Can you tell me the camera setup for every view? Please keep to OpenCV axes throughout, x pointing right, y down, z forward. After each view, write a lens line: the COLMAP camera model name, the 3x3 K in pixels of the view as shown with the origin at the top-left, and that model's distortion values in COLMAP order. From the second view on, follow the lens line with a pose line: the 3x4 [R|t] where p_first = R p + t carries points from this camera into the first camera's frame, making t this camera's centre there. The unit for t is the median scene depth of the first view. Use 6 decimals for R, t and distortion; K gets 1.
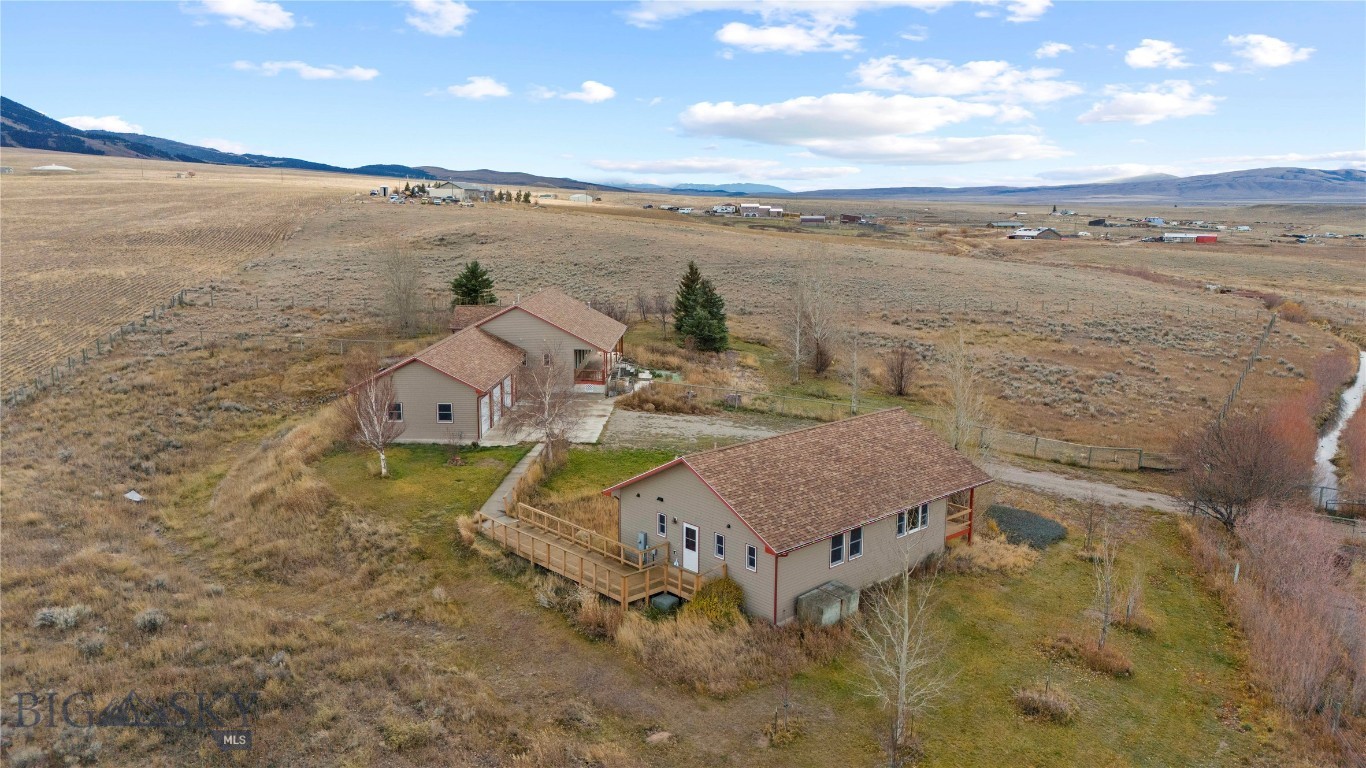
lens RADIAL K [[996.5, 0, 683.0], [0, 996.5, 384.0], [0, 0, 1]] dist [0.096443, -0.082970]
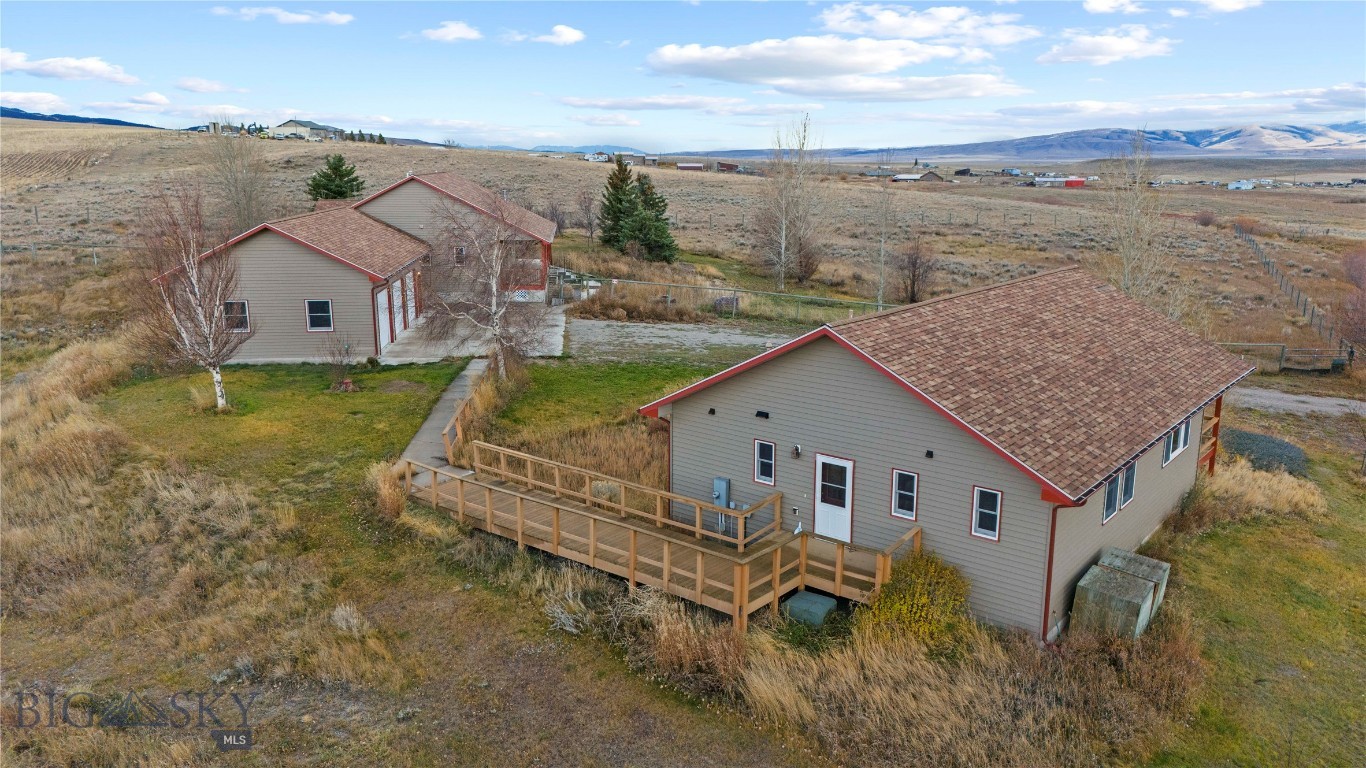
lens RADIAL K [[999.8, 0, 683.0], [0, 999.8, 384.0], [0, 0, 1]] dist [0.065784, -0.043683]
pose [[0.990446, -0.036645, 0.132946, -0.099194], [0.031967, 0.998798, 0.037149, 0.056828], [-0.134148, -0.032544, 0.990427, 0.346742]]
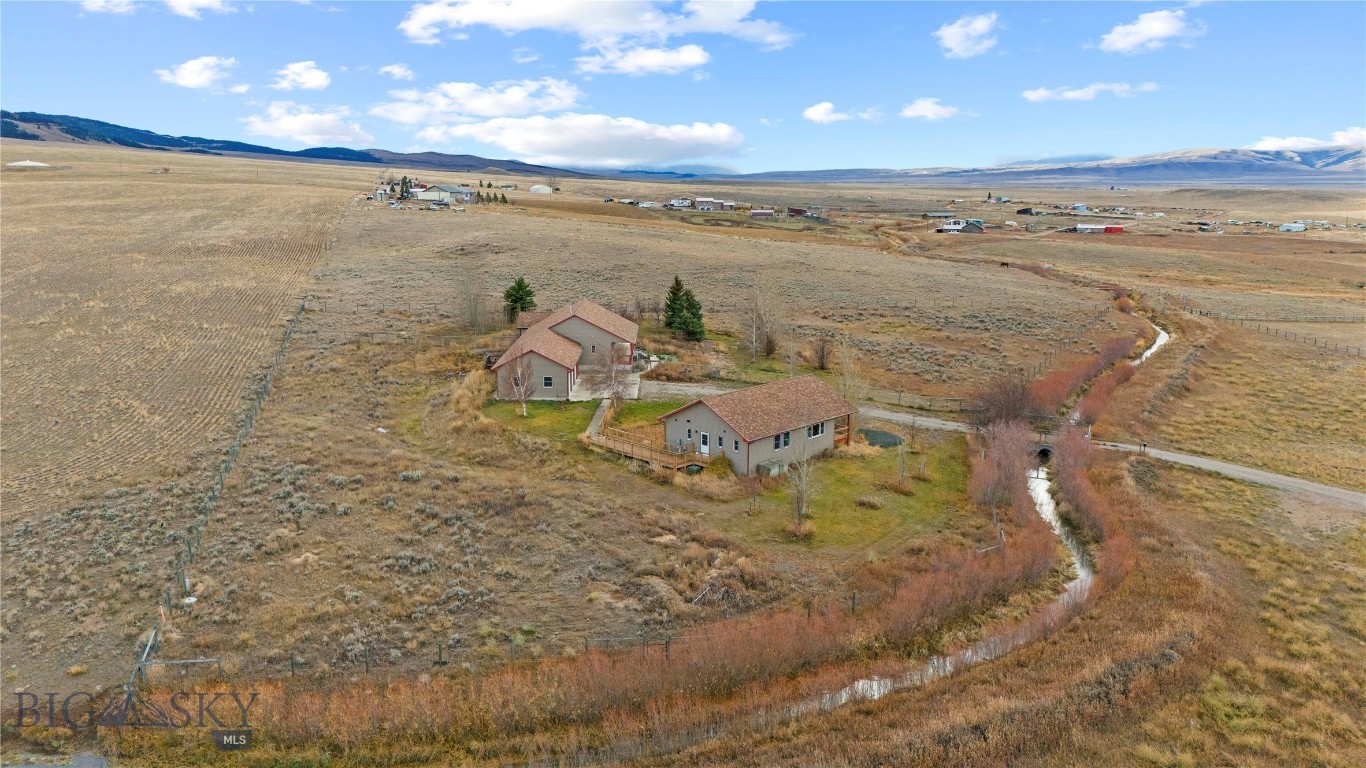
lens RADIAL K [[1008.3, 0, 683.0], [0, 1008.3, 384.0], [0, 0, 1]] dist [0.083472, -0.081652]
pose [[0.998730, -0.013518, 0.048527, -0.094538], [0.012669, 0.999762, 0.017765, 0.005131], [-0.048756, -0.017128, 0.998664, -0.722305]]
